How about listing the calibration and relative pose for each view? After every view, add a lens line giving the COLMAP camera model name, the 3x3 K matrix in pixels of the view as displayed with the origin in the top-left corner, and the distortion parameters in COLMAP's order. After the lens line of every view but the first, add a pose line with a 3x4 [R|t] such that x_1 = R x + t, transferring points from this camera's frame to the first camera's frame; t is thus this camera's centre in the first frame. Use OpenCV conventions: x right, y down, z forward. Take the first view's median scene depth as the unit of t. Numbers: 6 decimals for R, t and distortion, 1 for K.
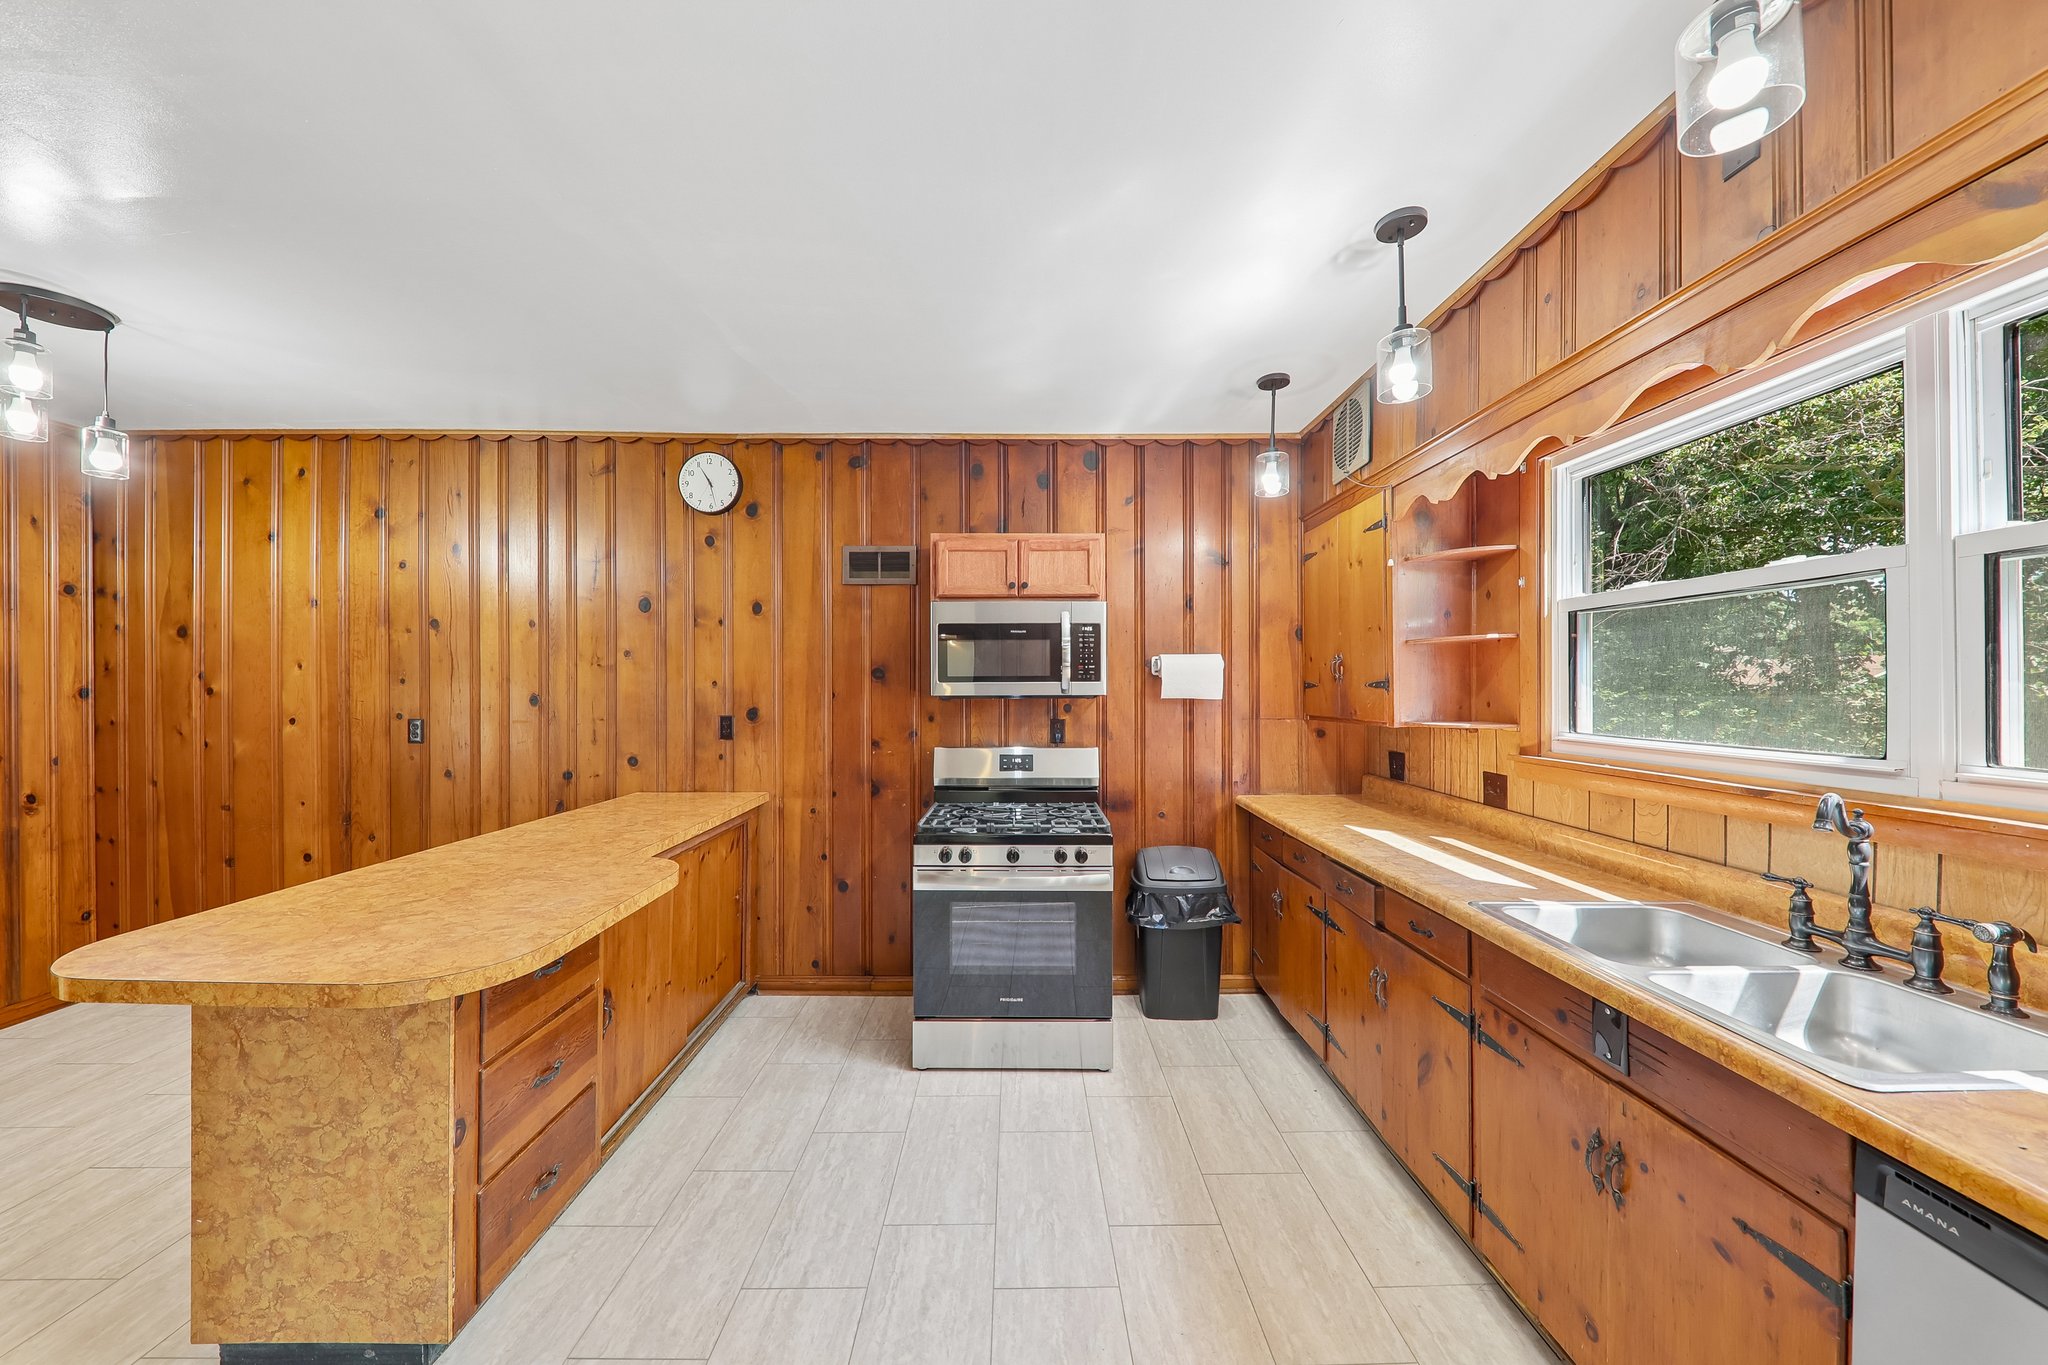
lens RADIAL K [[716.1, 0, 1024.1], [0, 716.1, 689.4], [0, 0, 1]] dist [0.011126, -0.005593]
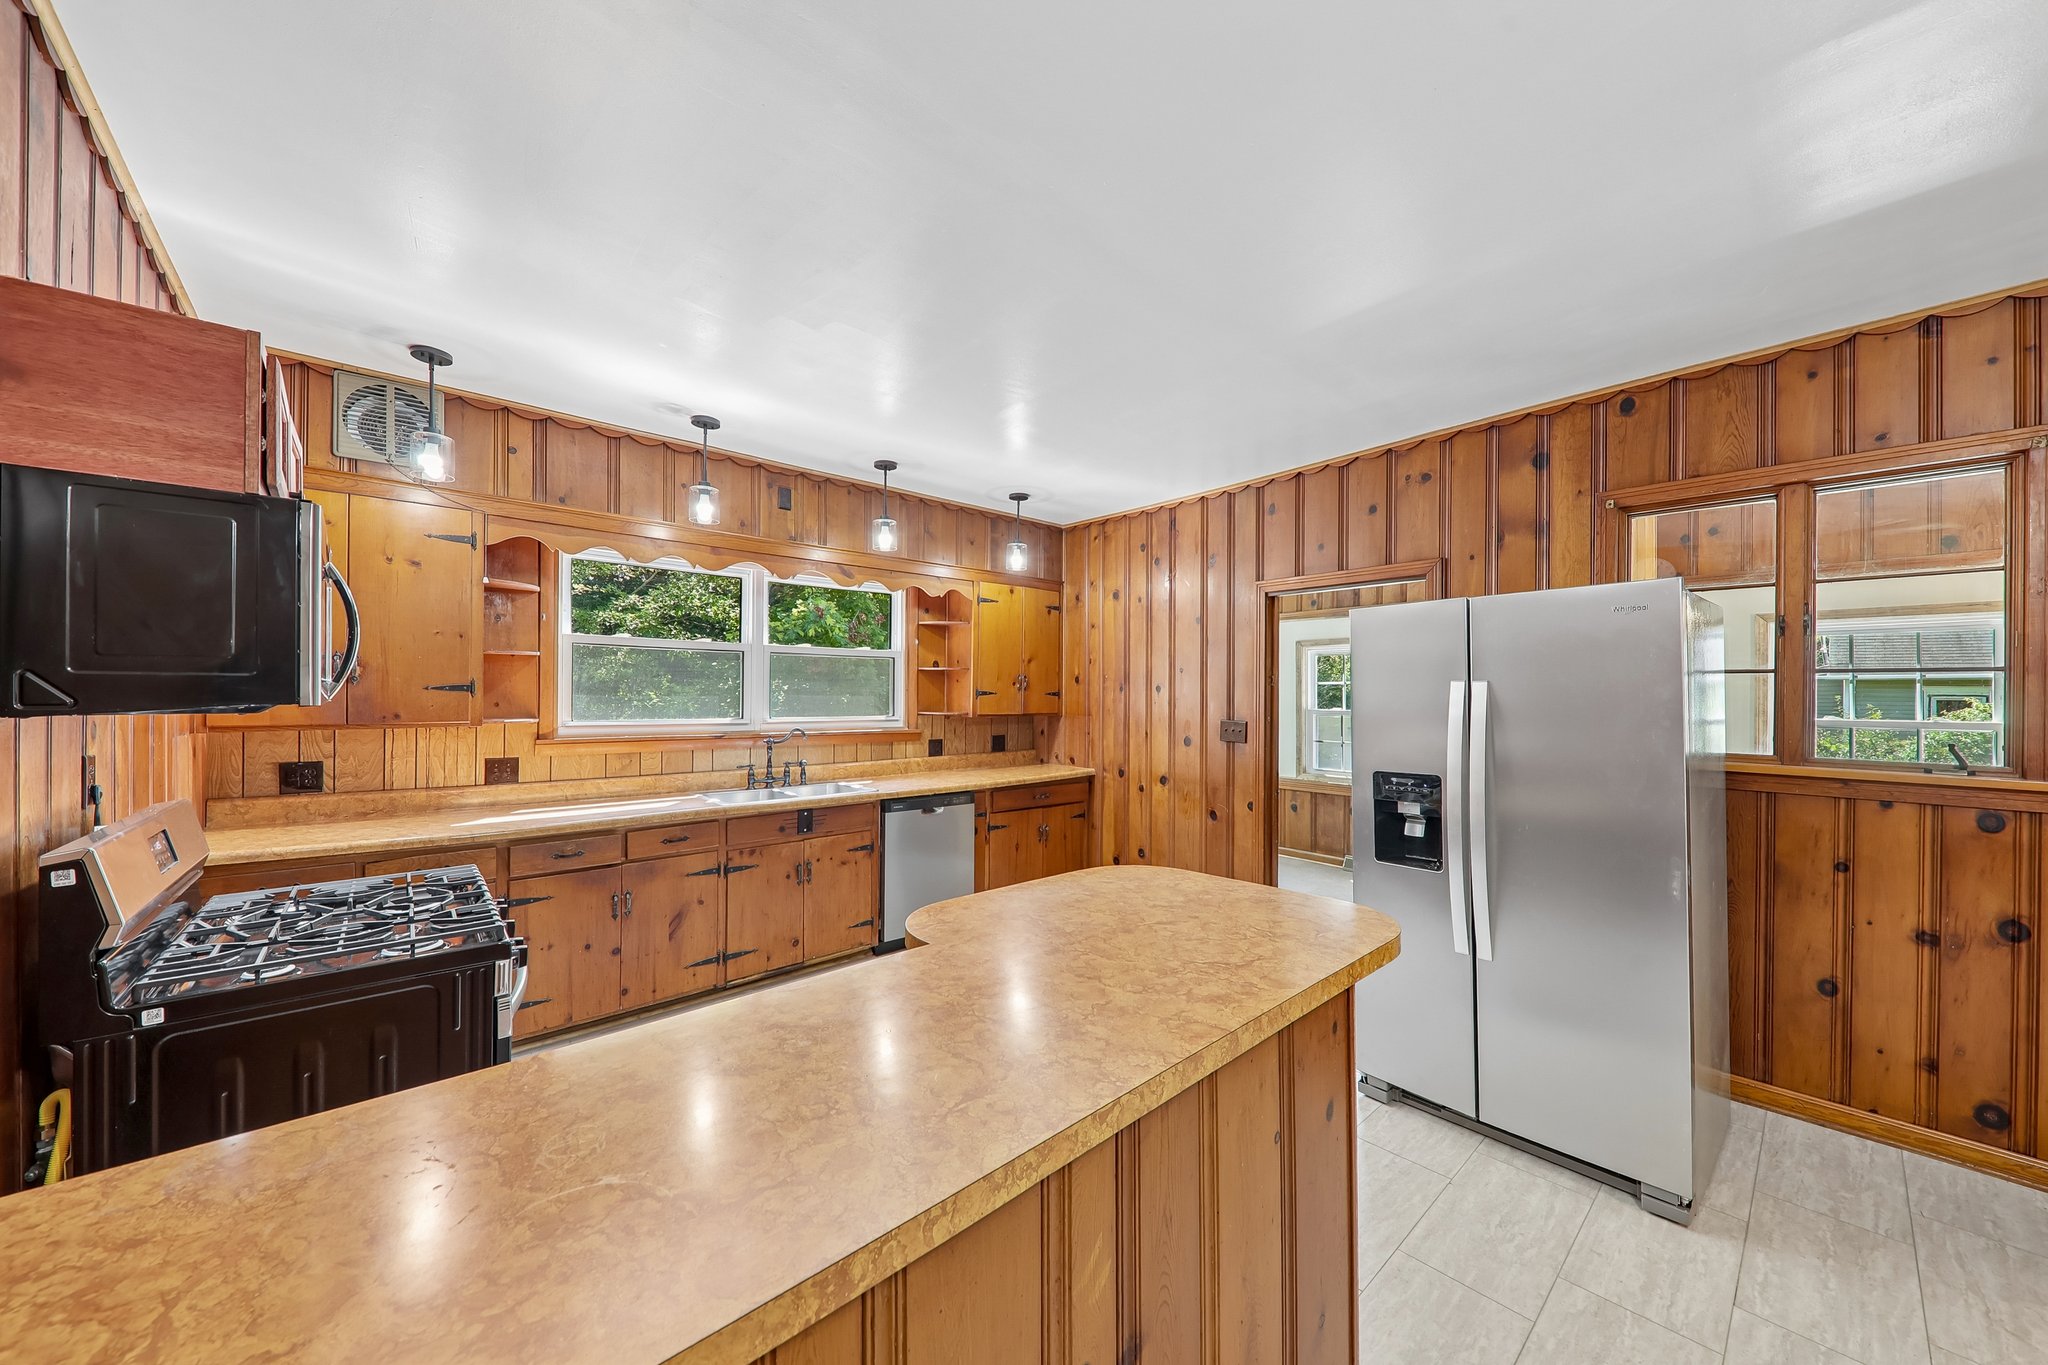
lens RADIAL K [[716.1, 0, 1020.0], [0, 716.1, 692.1], [0, 0, 1]] dist [0.011126, -0.005593]
pose [[-0.649961, 0.000173, 0.759967, -0.736515], [-0.005554, 0.999972, -0.004978, 0.000216], [-0.759947, -0.007456, -0.649942, 0.900373]]
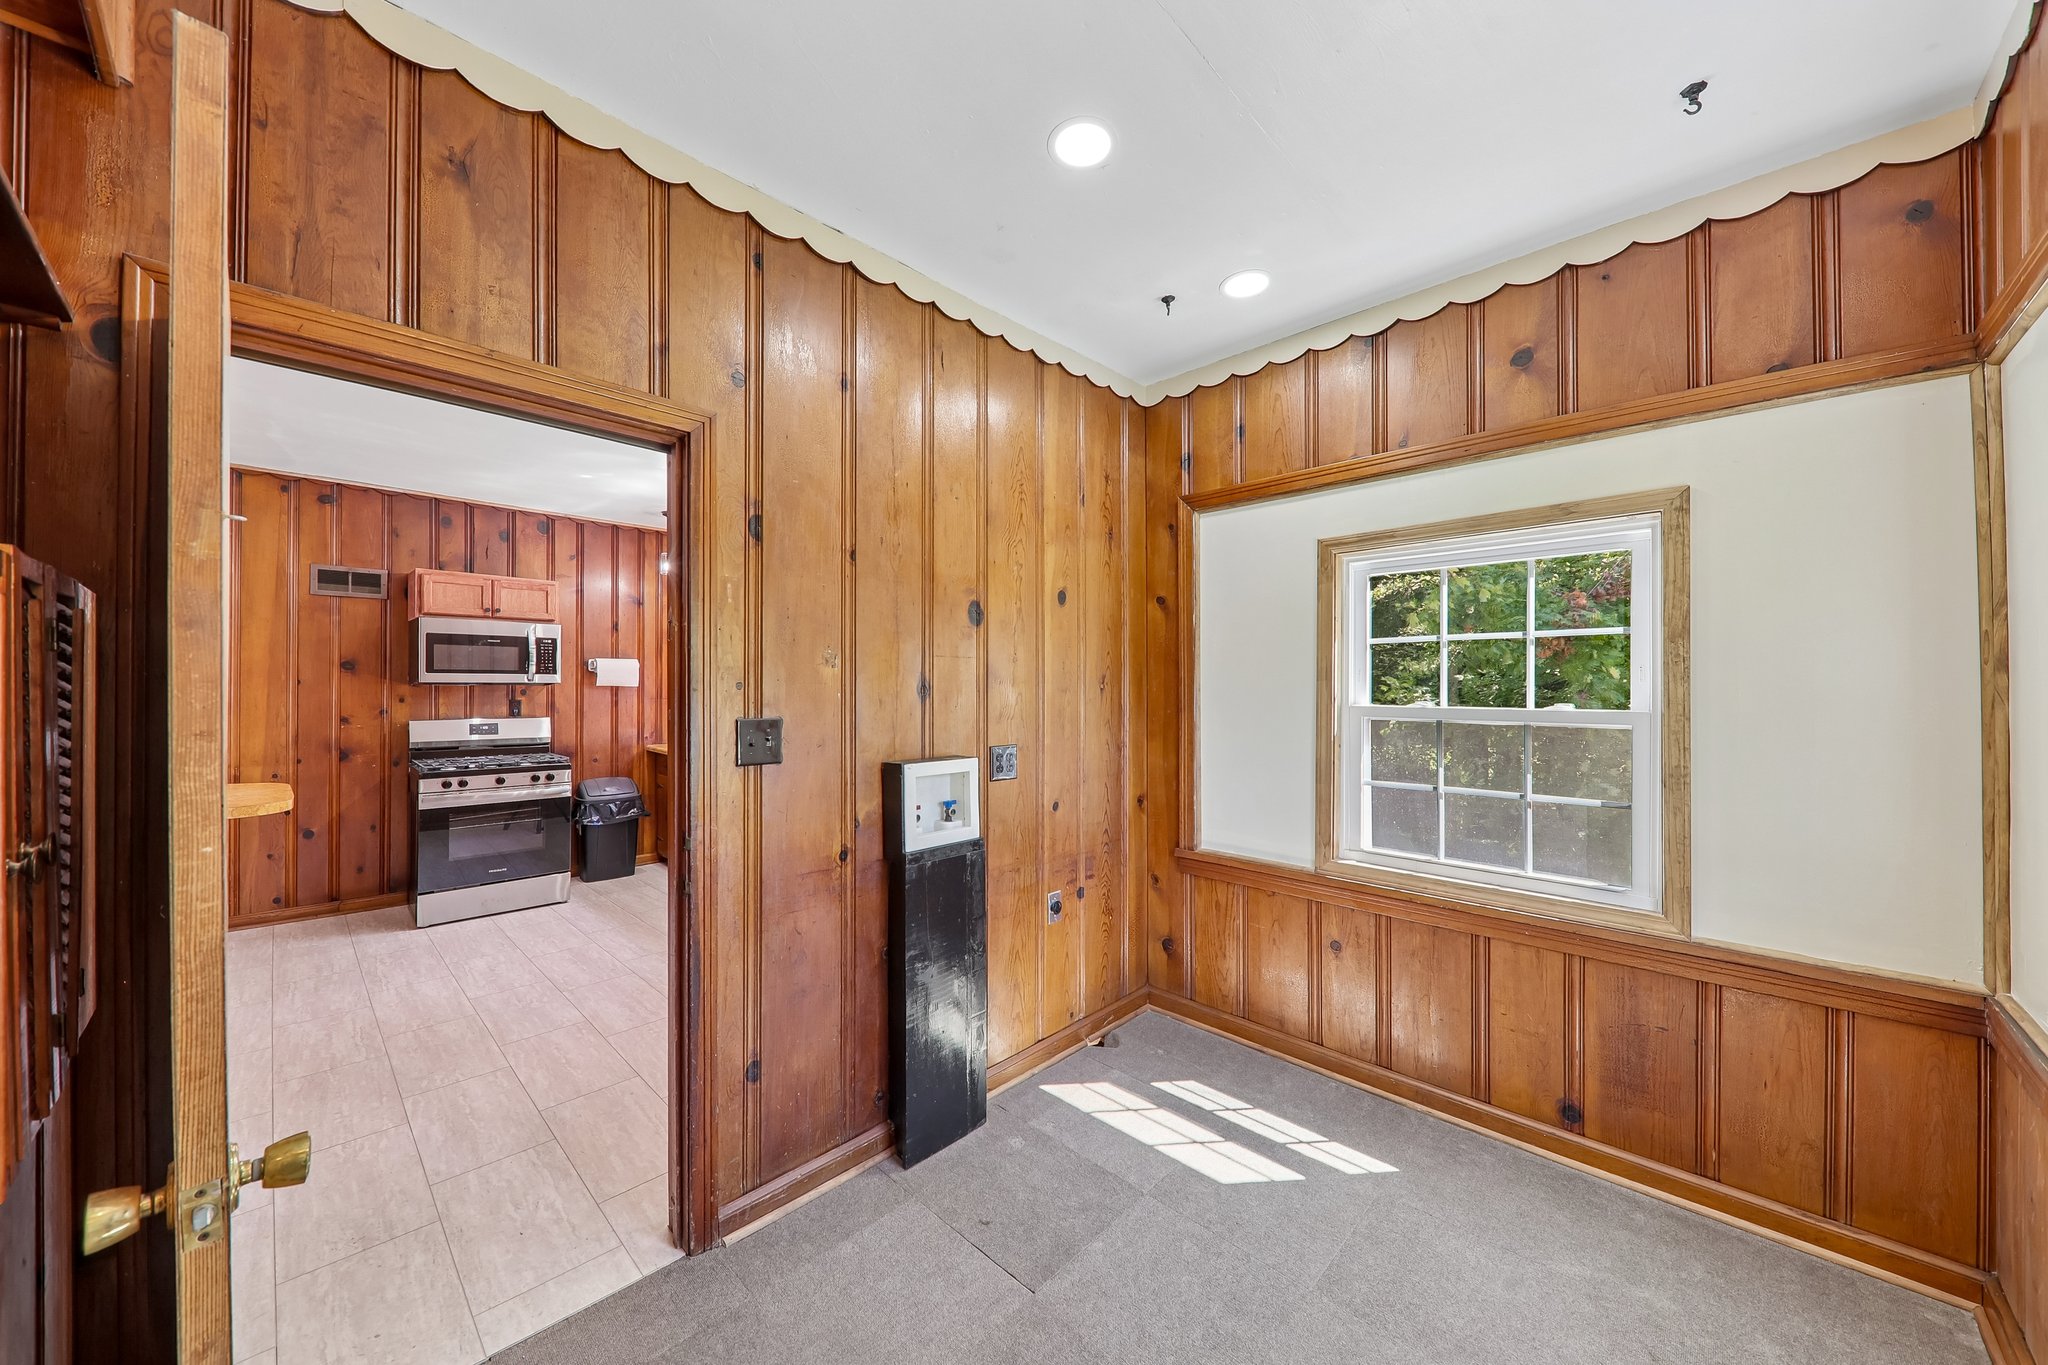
lens RADIAL K [[716.1, 0, 1031.4], [0, 716.1, 684.2], [0, 0, 1]] dist [0.011126, -0.005593]
pose [[0.699447, 0.006061, 0.714659, -0.285106], [-0.002124, 0.999977, -0.006402, 0.018241], [-0.714682, 0.002960, 0.699444, -0.840662]]
